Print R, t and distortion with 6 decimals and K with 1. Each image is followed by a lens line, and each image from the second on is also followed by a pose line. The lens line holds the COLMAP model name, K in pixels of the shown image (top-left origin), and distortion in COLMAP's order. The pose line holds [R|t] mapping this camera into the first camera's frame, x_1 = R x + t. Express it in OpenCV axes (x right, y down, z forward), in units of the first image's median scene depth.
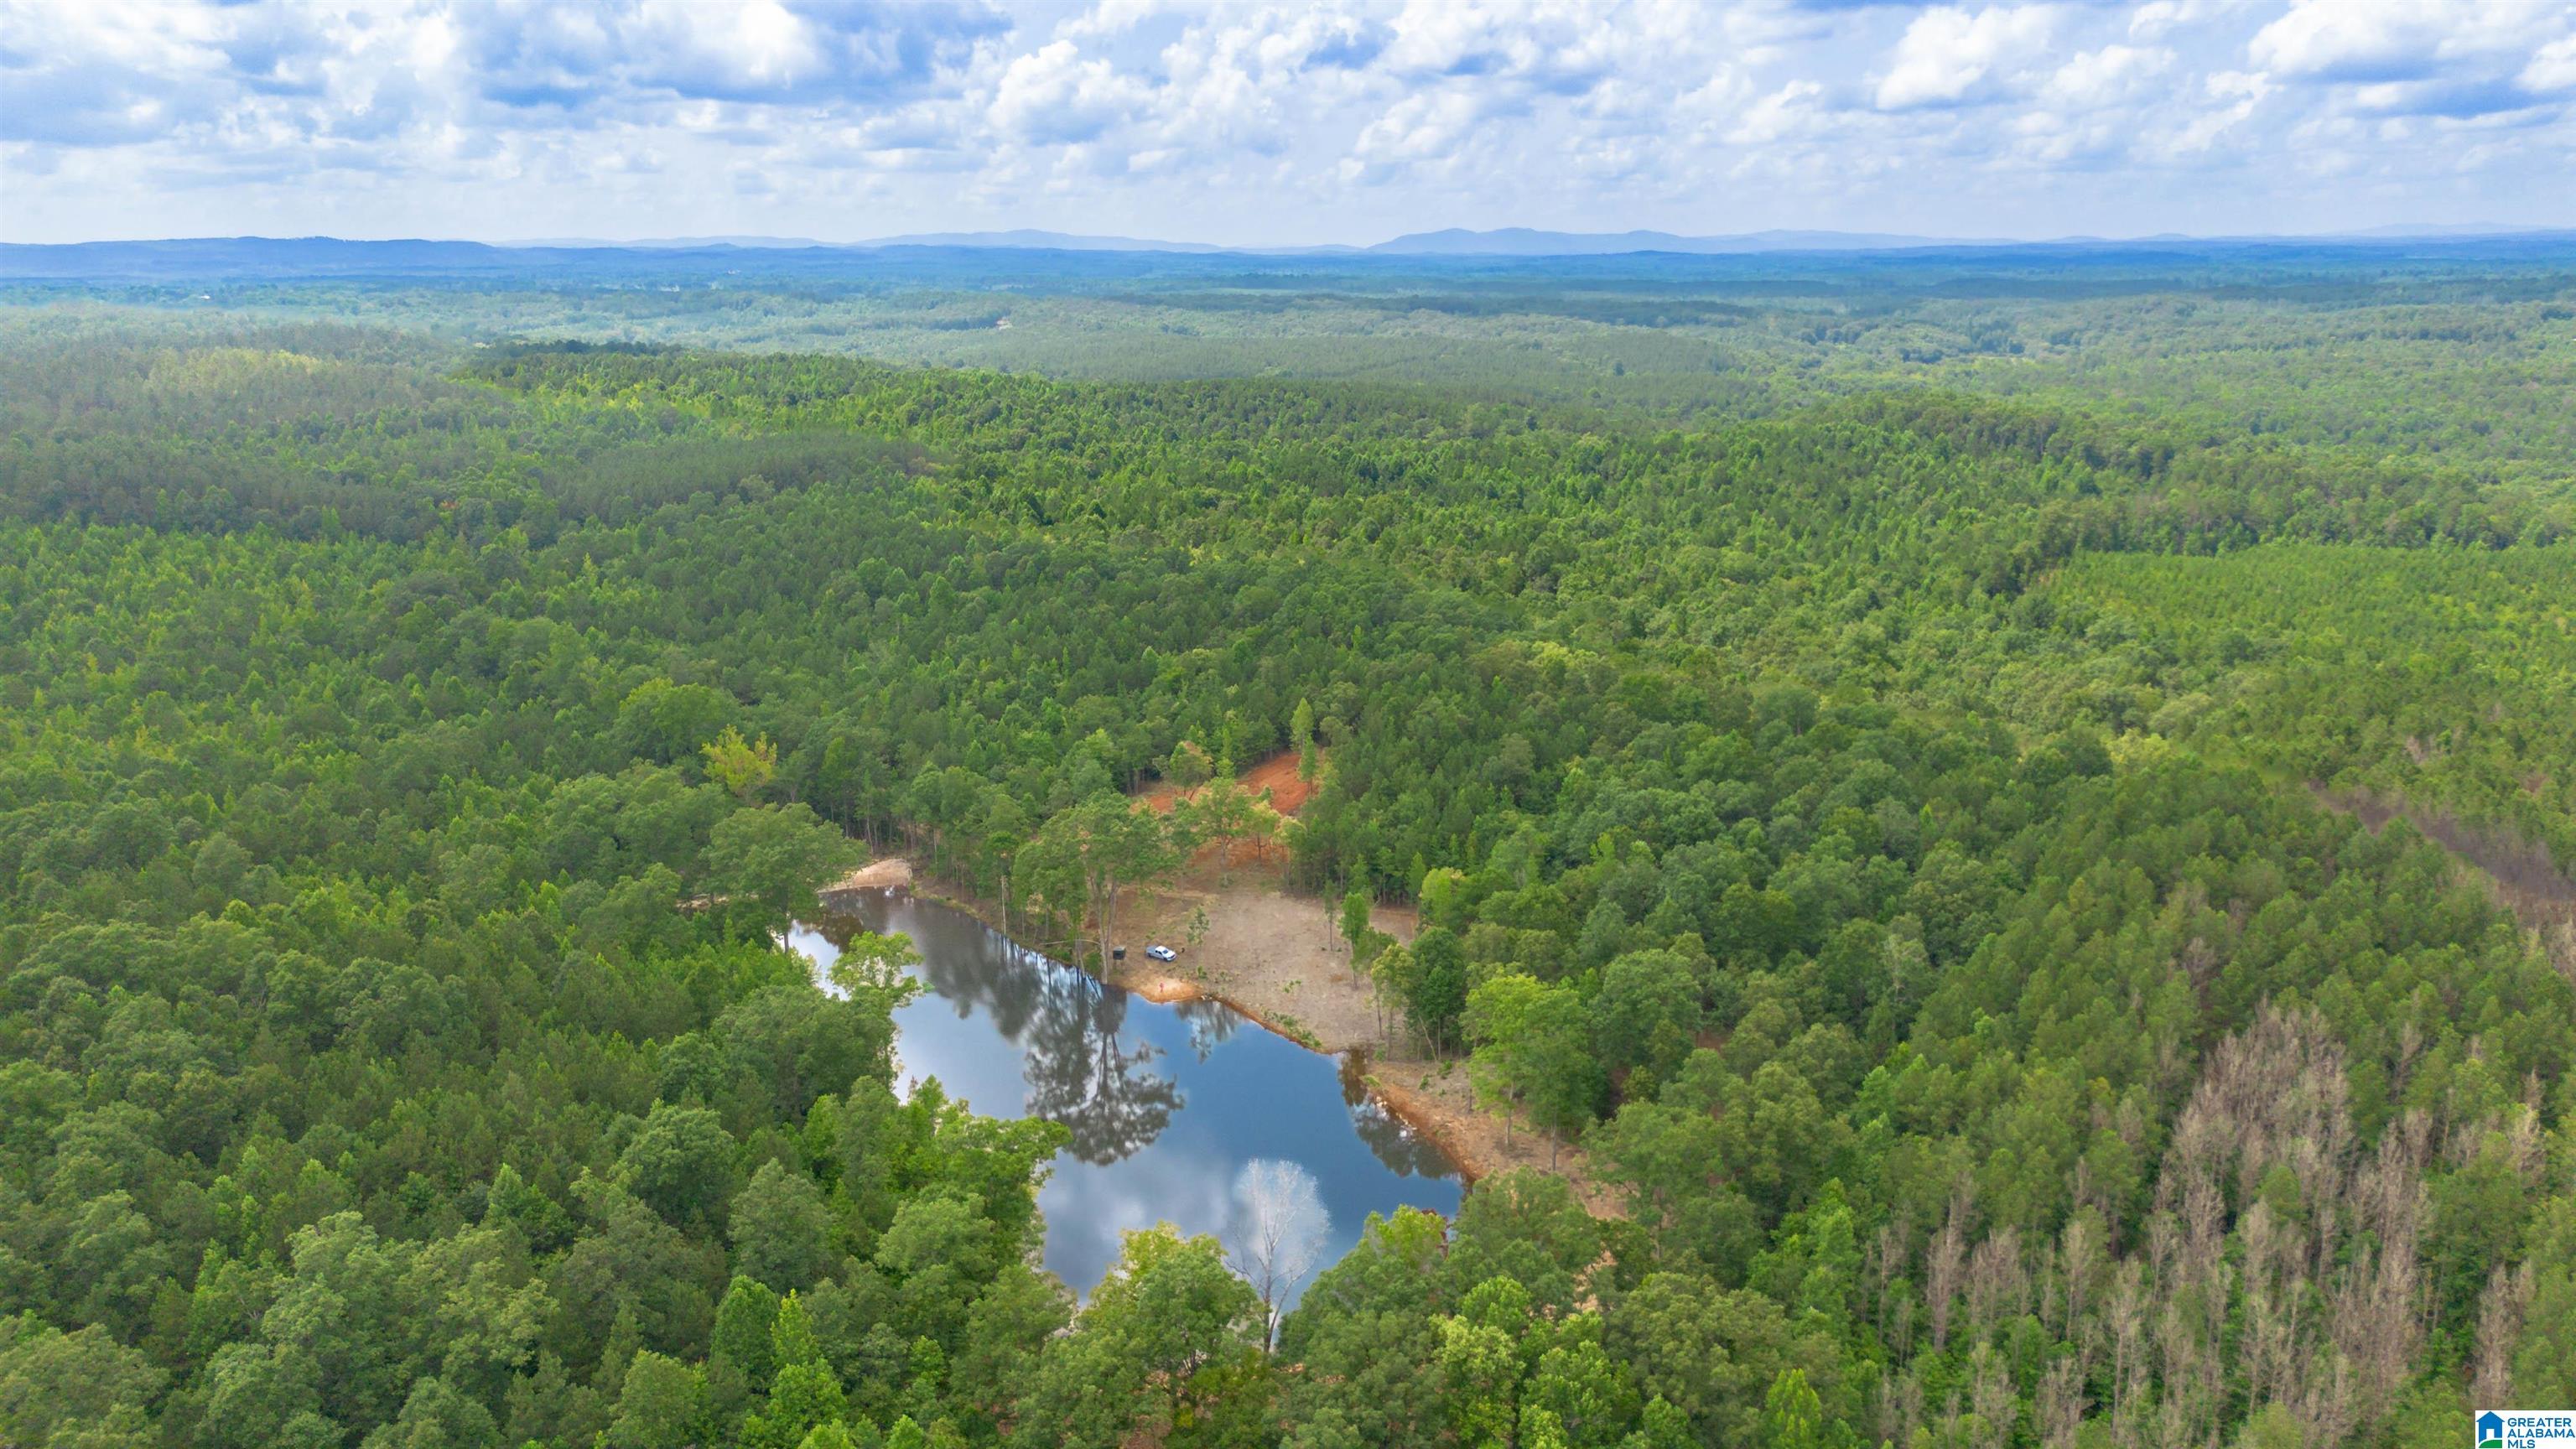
lens RADIAL K [[1894.2, 0, 1282.4], [0, 1894.2, 723.6], [0, 0, 1]] dist [0.033407, -0.000295]
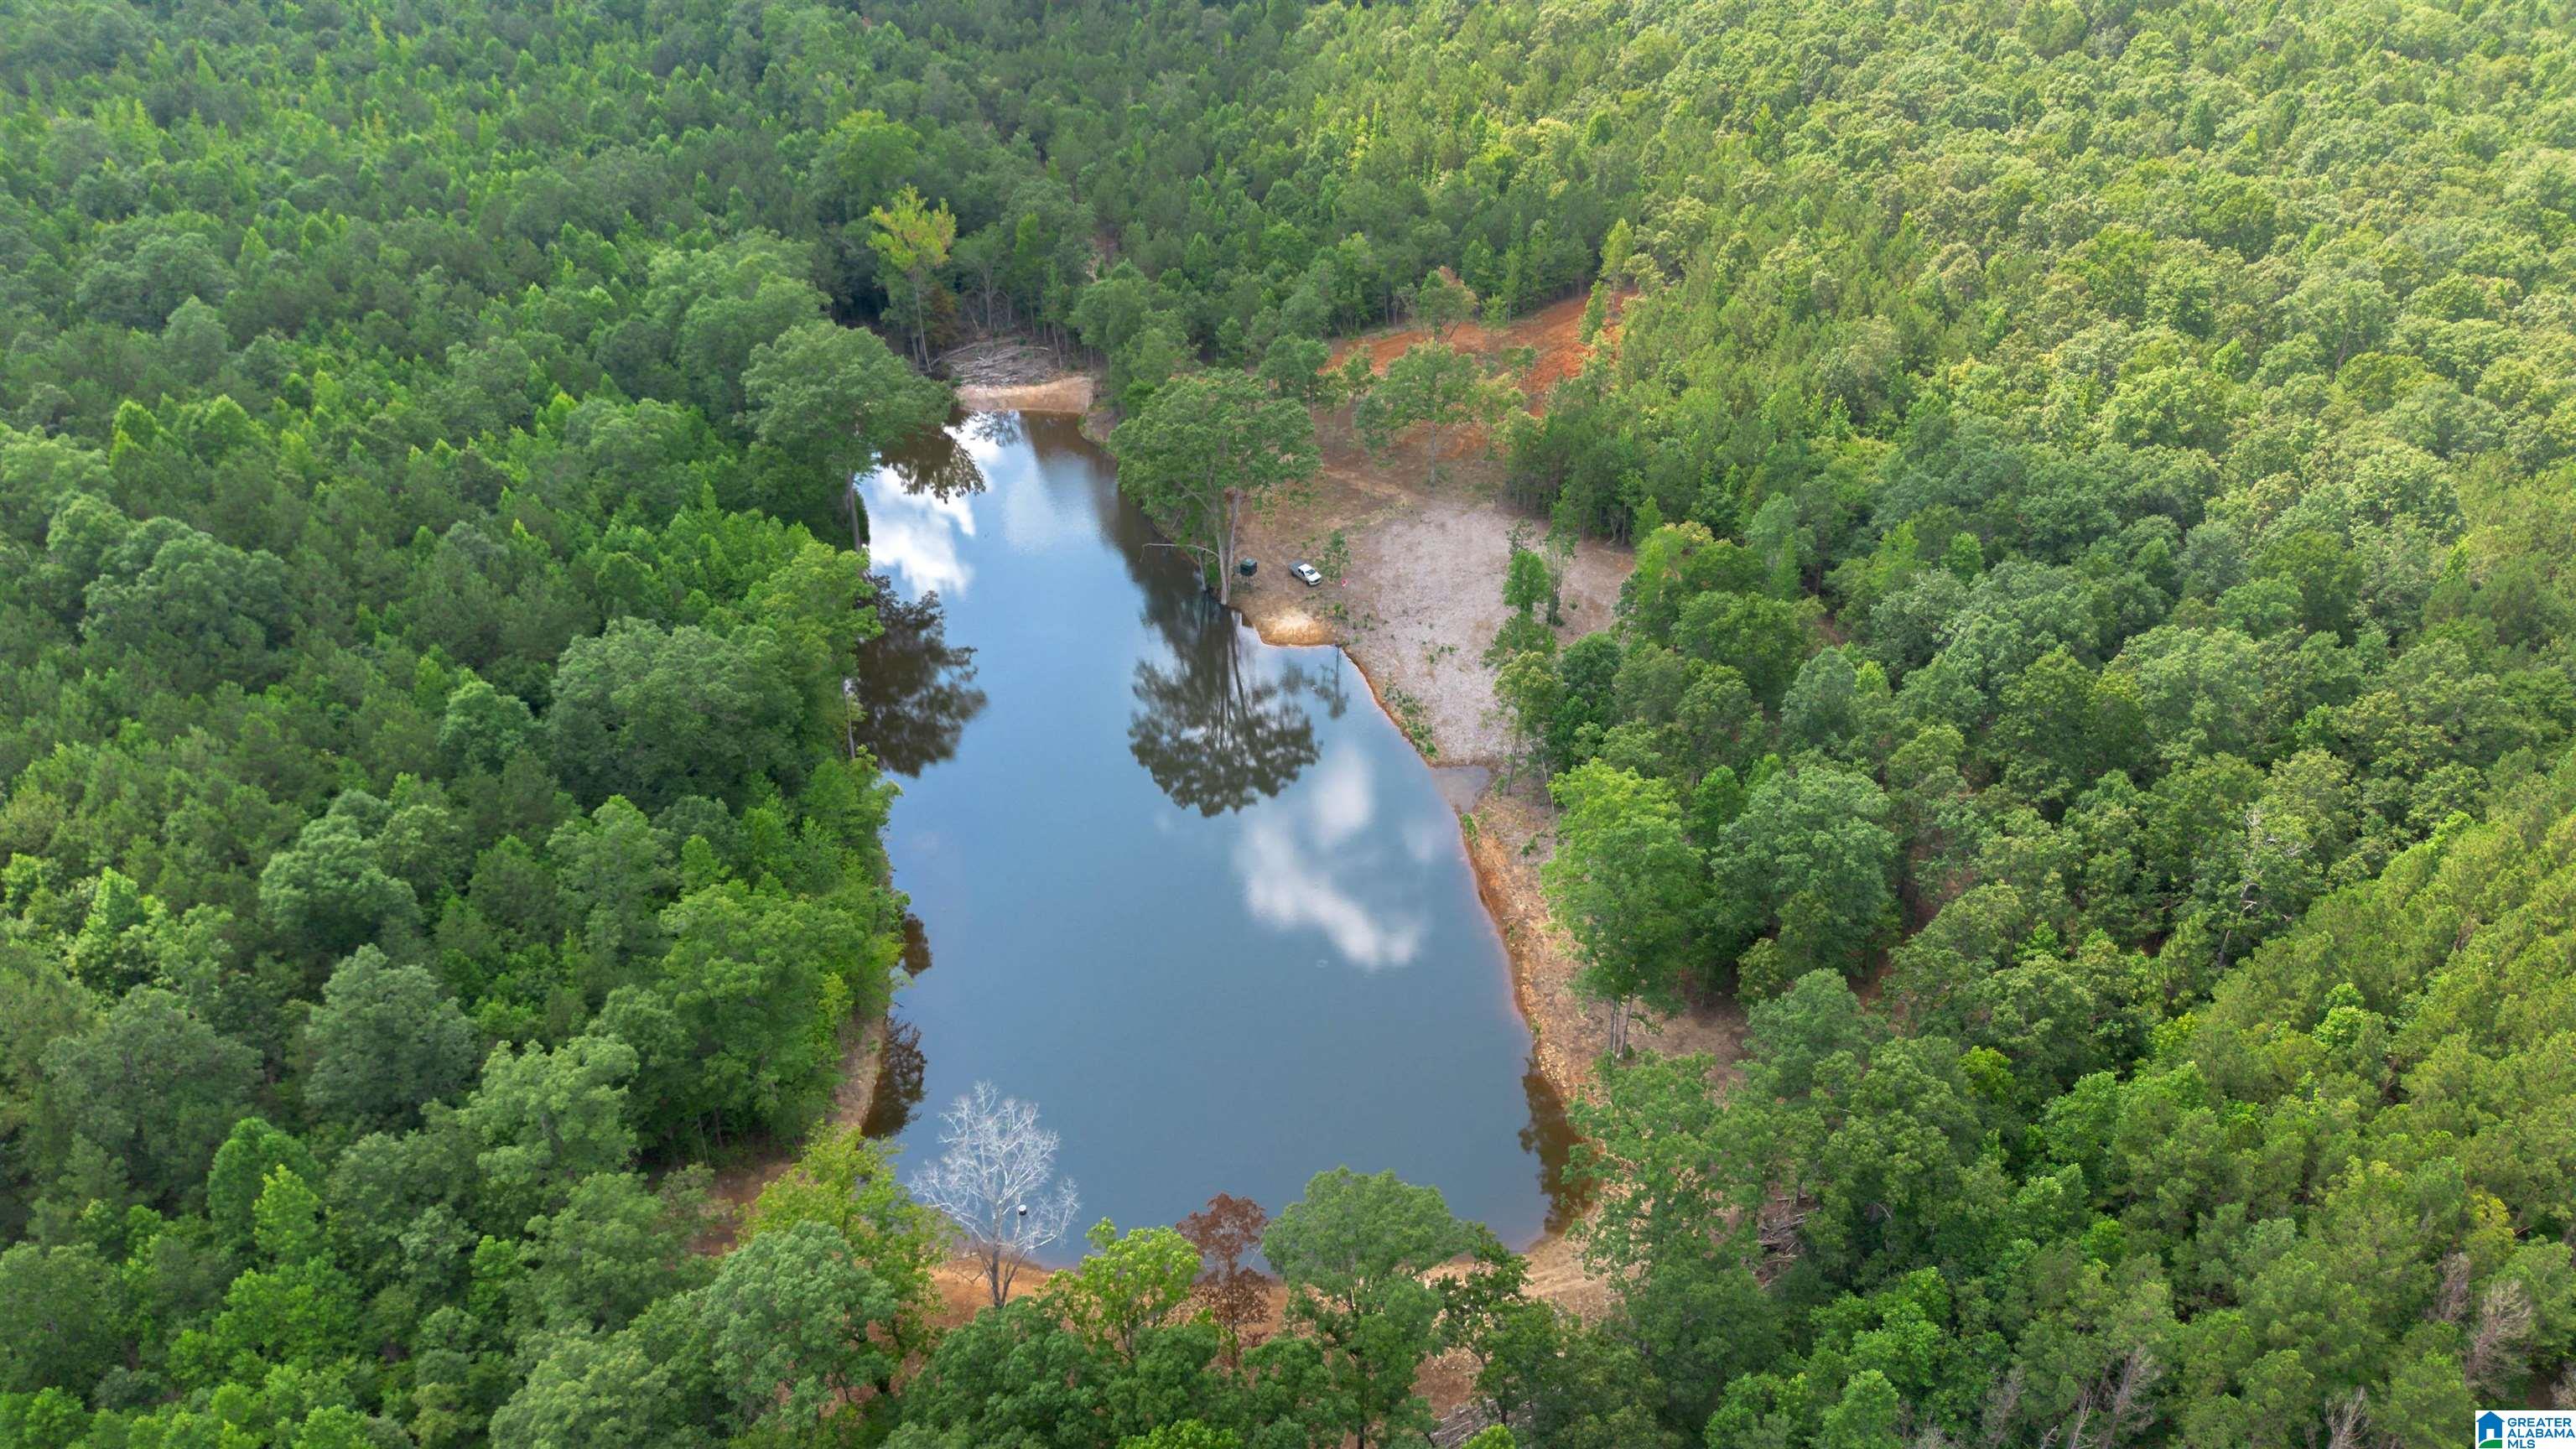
lens RADIAL K [[1894.2, 0, 1295.0], [0, 1894.2, 731.5], [0, 0, 1]] dist [0.033407, -0.000295]
pose [[0.945527, 0.175845, -0.273965, 0.132554], [-0.079623, 0.940921, 0.329132, -0.061123], [0.315655, -0.289389, 0.903668, 0.247292]]
